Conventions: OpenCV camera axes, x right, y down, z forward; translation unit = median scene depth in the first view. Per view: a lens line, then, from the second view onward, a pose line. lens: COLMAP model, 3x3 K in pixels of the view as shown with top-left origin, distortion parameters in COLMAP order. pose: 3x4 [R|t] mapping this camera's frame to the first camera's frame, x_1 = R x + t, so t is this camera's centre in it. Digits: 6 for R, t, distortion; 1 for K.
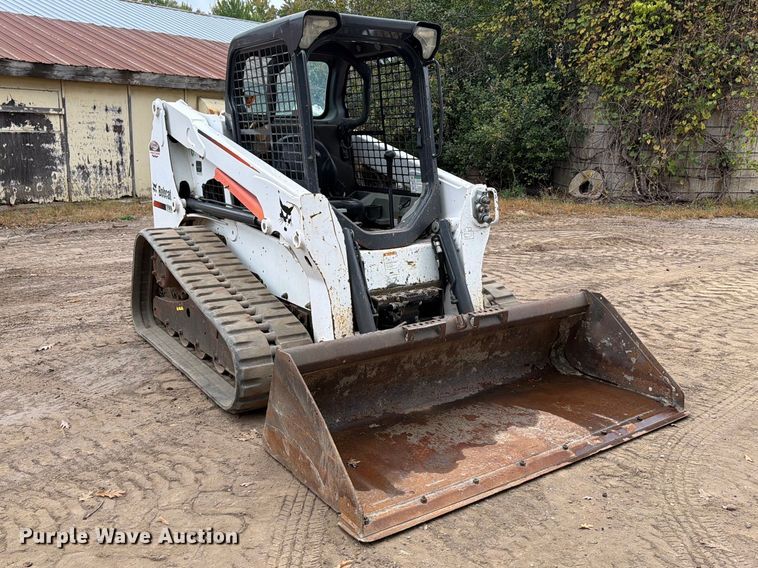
lens RADIAL K [[666.6, 0, 361.1], [0, 666.6, 271.3], [0, 0, 1]] dist [0.195787, -0.418612]
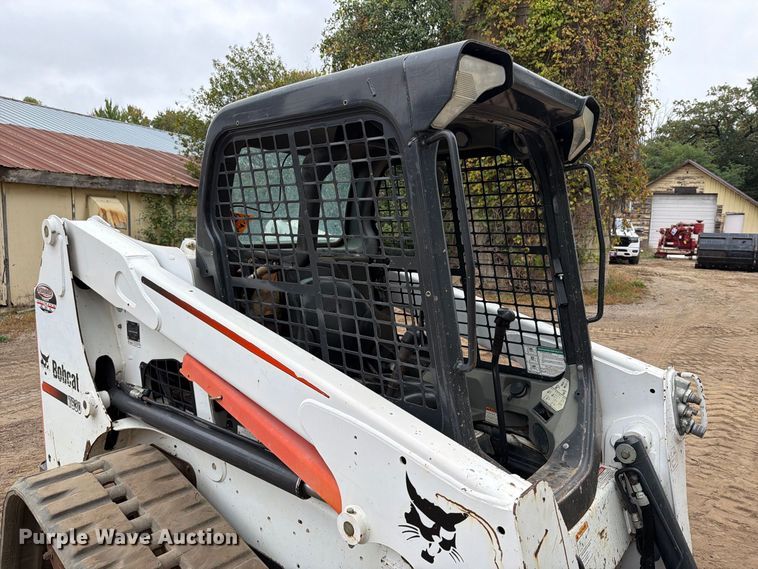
lens RADIAL K [[532.3, 0, 379.0], [0, 532.3, 284.5], [0, 0, 1]] dist [0.002688, -0.005336]
pose [[0.959573, -0.029883, 0.279871, -0.166210], [0.053233, 0.995670, -0.076205, -0.149440], [-0.276382, 0.088023, 0.957008, 0.510854]]
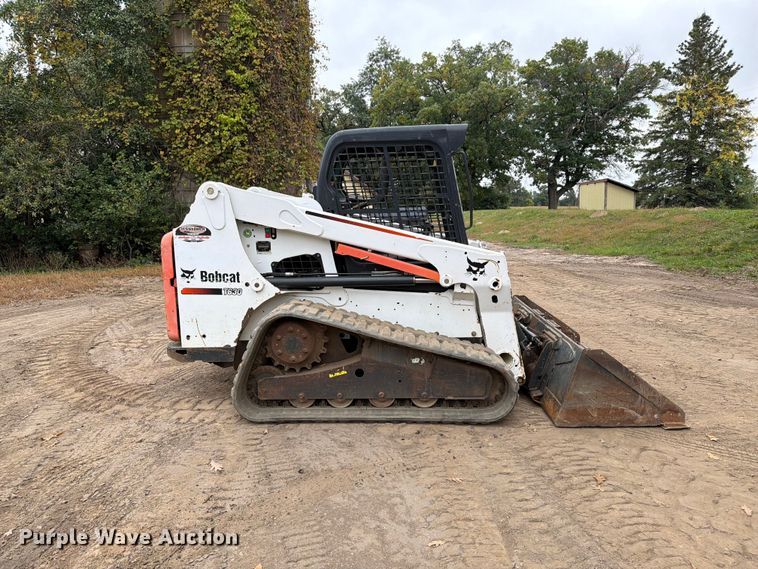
lens RADIAL K [[532.3, 0, 379.0], [0, 532.3, 284.5], [0, 0, 1]] dist [0.002688, -0.005336]
pose [[0.577804, -0.136288, 0.804716, -0.800764], [0.184623, 0.982228, 0.033788, -0.092412], [-0.795020, 0.129047, 0.592698, 0.386786]]
